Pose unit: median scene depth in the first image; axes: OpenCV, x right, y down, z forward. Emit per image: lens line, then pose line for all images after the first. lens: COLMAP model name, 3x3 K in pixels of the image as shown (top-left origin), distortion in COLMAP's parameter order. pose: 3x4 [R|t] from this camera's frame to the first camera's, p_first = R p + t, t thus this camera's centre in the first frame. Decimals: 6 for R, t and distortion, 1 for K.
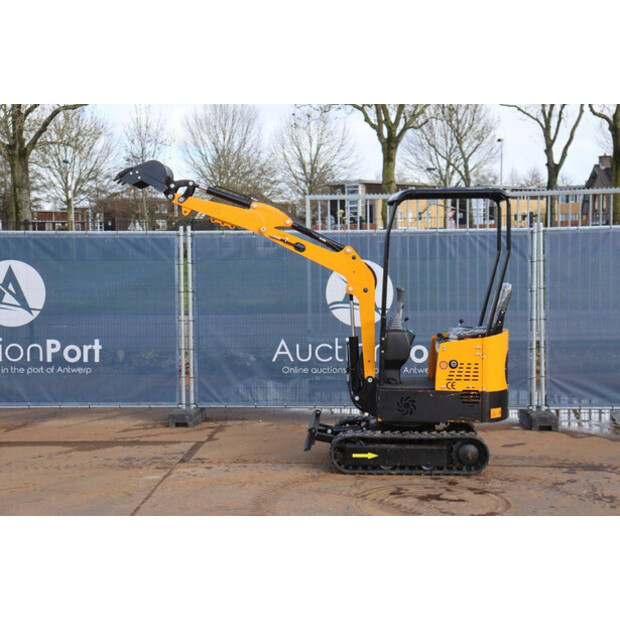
lens RADIAL K [[1032.2, 0, 305.0], [0, 1032.2, 303.6], [0, 0, 1]] dist [0.171322, 0.000000]
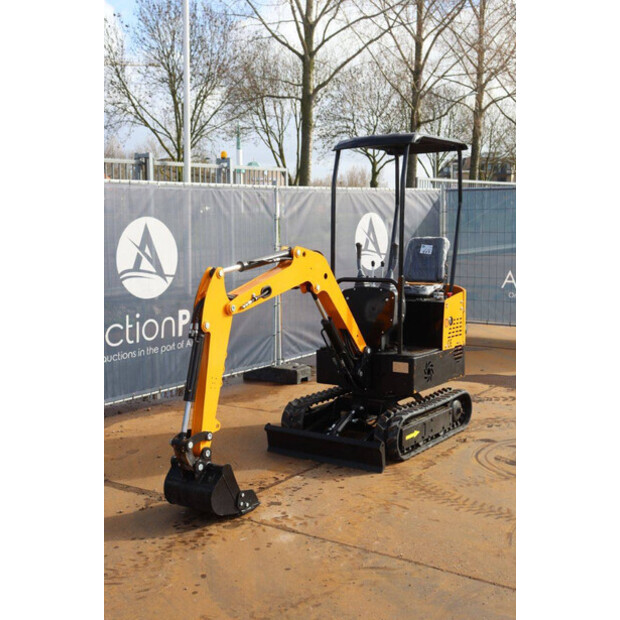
lens RADIAL K [[804.4, 0, 311.6], [0, 804.4, 316.2], [0, 0, 1]] dist [0.035780, 0.000000]
pose [[0.531441, -0.099767, 0.841200, -0.424660], [0.051937, 0.995010, 0.085197, -0.012254], [-0.845502, -0.001588, 0.533970, 0.546961]]
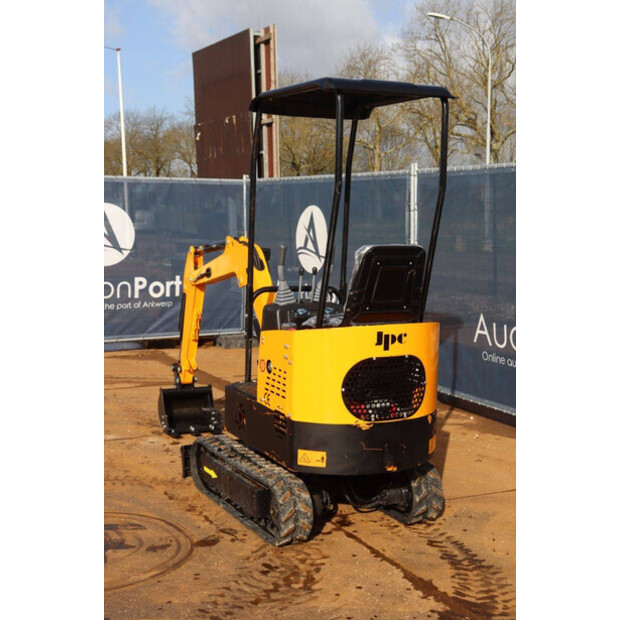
lens RADIAL K [[929.4, 0, 305.7], [0, 929.4, 315.0], [0, 0, 1]] dist [0.127651, 0.000000]
pose [[0.497190, 0.106501, -0.861080, 0.494918], [-0.050520, 0.994308, 0.093808, -0.021350], [0.866170, -0.003139, 0.499740, 0.564519]]
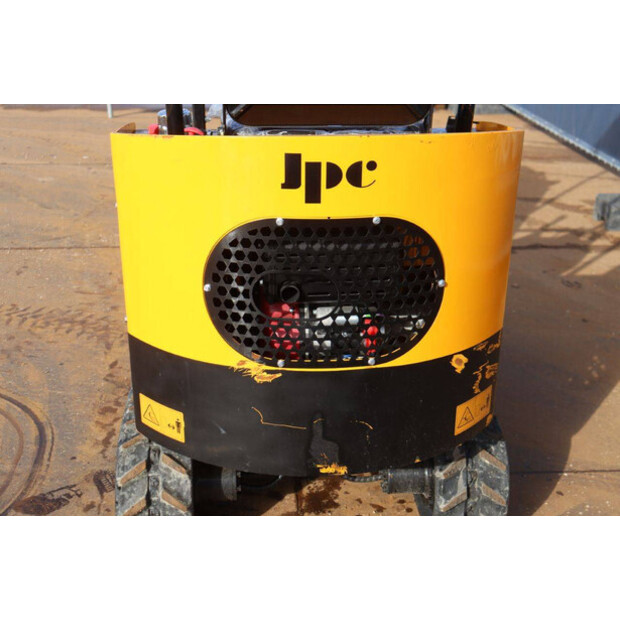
lens RADIAL K [[855.4, 0, 308.8], [0, 855.4, 300.7], [0, 0, 1]] dist [0.090298, 0.000000]
pose [[0.117187, 0.379629, -0.917687, 0.299225], [-0.050312, 0.925137, 0.376286, -0.008566], [0.991835, 0.002075, 0.127514, 0.783439]]
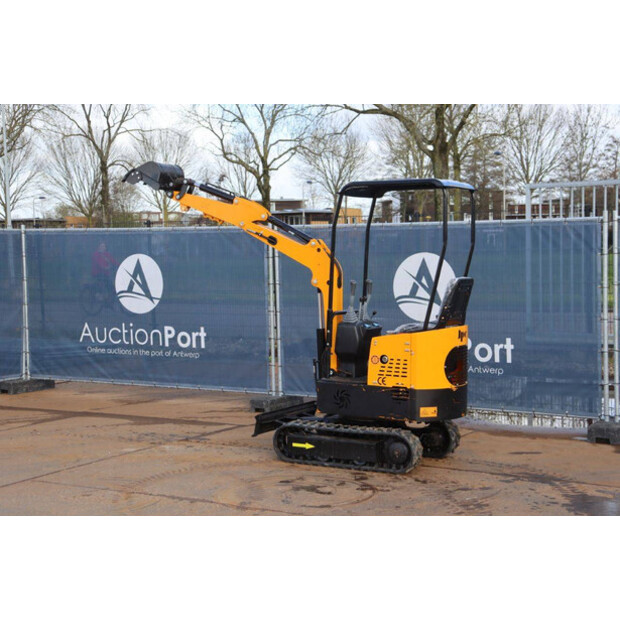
lens RADIAL K [[1084.8, 0, 311.1], [0, 1084.8, 306.4], [0, 0, 1]] dist [0.212491, 0.000000]
pose [[0.893963, 0.021281, -0.447635, 0.415555], [-0.018954, 0.999774, 0.009677, -0.000064], [0.447739, -0.000166, 0.894164, 0.039236]]
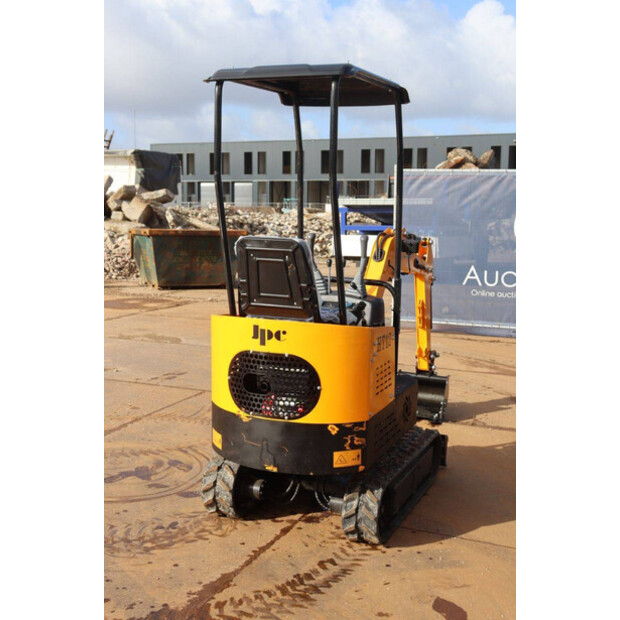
lens RADIAL K [[837.8, 0, 305.7], [0, 837.8, 313.7], [0, 0, 1]] dist [0.074888, 0.000000]
pose [[-0.345759, 0.131355, -0.929084, 0.485924], [-0.057252, 0.985355, 0.160617, -0.041391], [0.936575, 0.108727, -0.333175, 0.939712]]
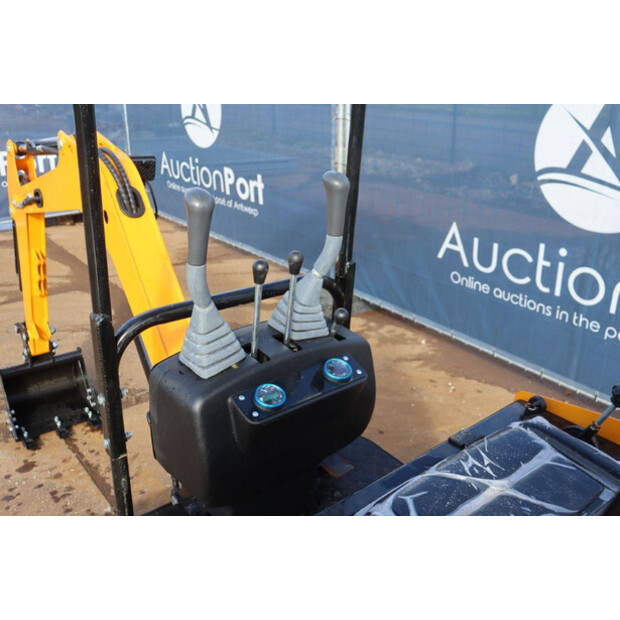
lens RADIAL K [[585.1, 0, 310.2], [0, 585.1, 307.4], [0, 0, 1]] dist [-0.056609, 0.000000]
pose [[0.670637, 0.294219, -0.680941, 0.151431], [-0.053586, 0.934793, 0.351127, -0.028399], [0.739847, -0.198990, 0.642673, 0.745215]]
